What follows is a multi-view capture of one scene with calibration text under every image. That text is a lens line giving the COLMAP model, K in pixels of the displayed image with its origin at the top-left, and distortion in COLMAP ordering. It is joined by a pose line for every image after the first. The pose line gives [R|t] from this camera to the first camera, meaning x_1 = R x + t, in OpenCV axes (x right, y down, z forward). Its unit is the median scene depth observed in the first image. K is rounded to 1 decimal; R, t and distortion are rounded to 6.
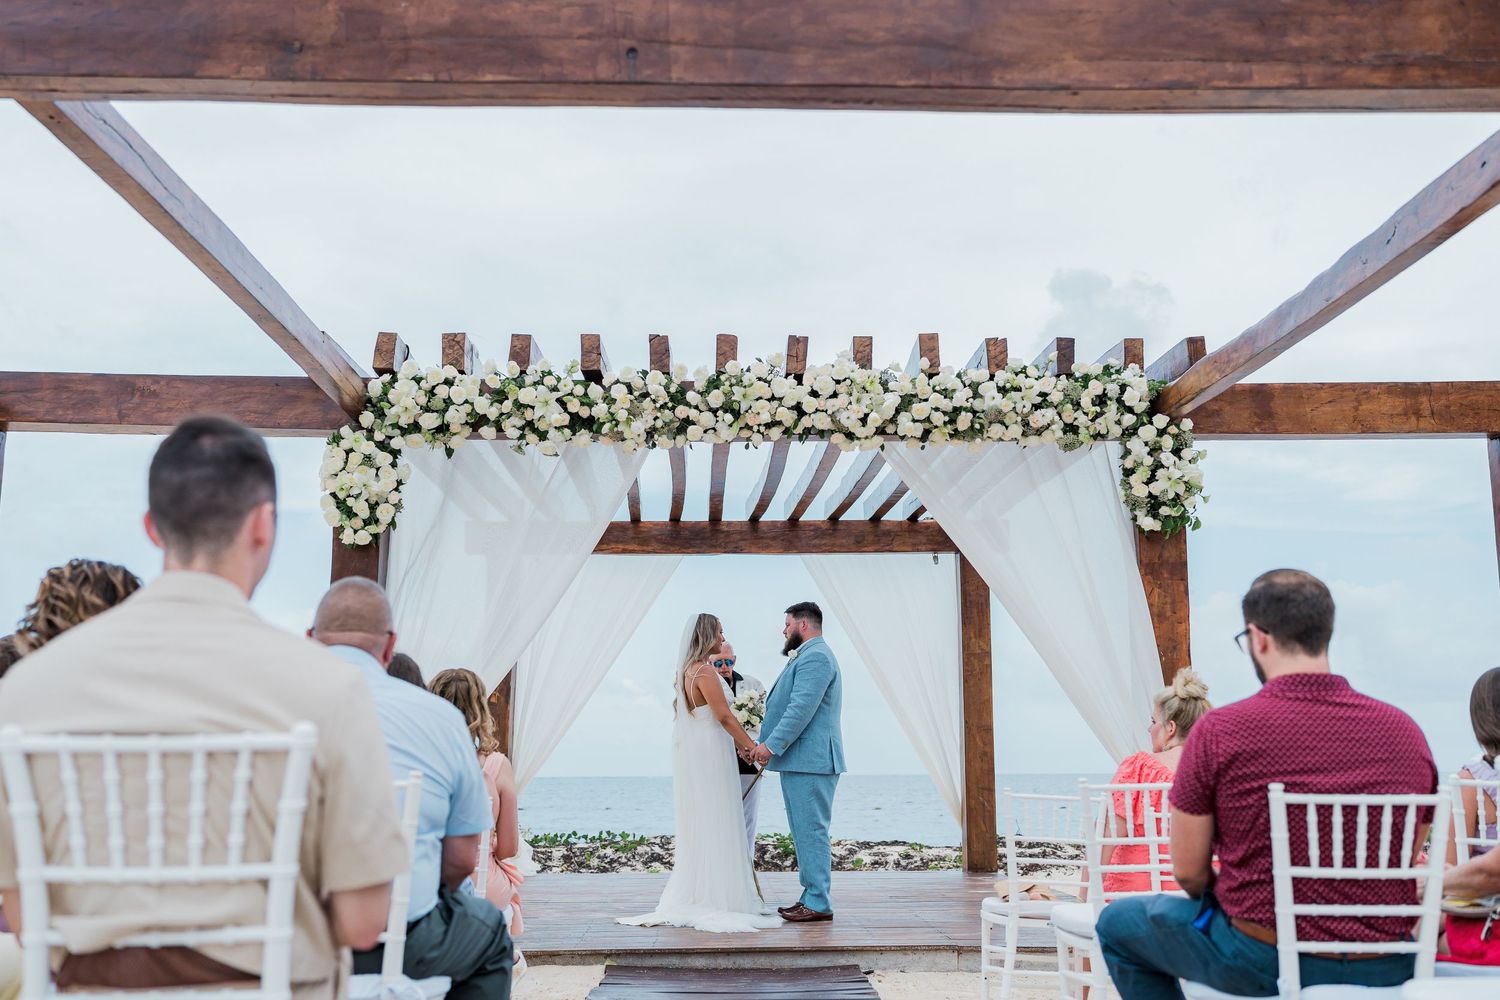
lens RADIAL K [[1396.3, 0, 750.0], [0, 1396.3, 500.0], [0, 0, 1]] dist [-0.002537, 0.000734]
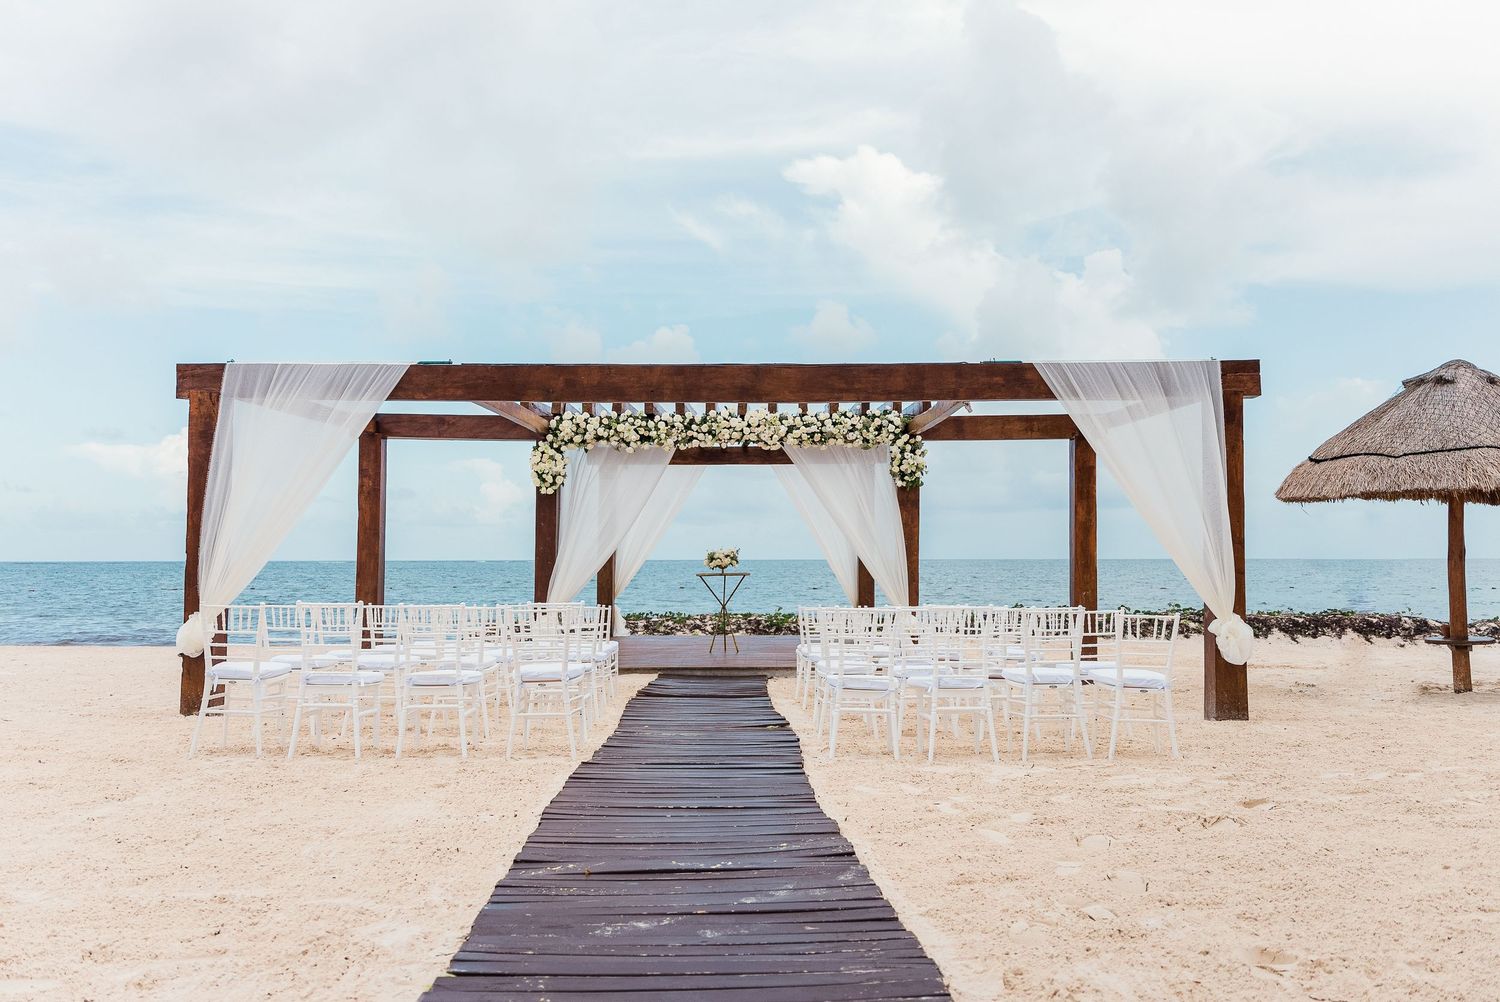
lens RADIAL K [[1016.8, 0, 750.0], [0, 1016.8, 501.0], [0, 0, 1]] dist [0.000398, 0.000227]
pose [[0.999529, 0.002115, -0.030608, 0.097037], [0.001851, 0.991645, 0.128985, -0.165654], [0.030625, -0.128981, 0.991174, -0.619500]]
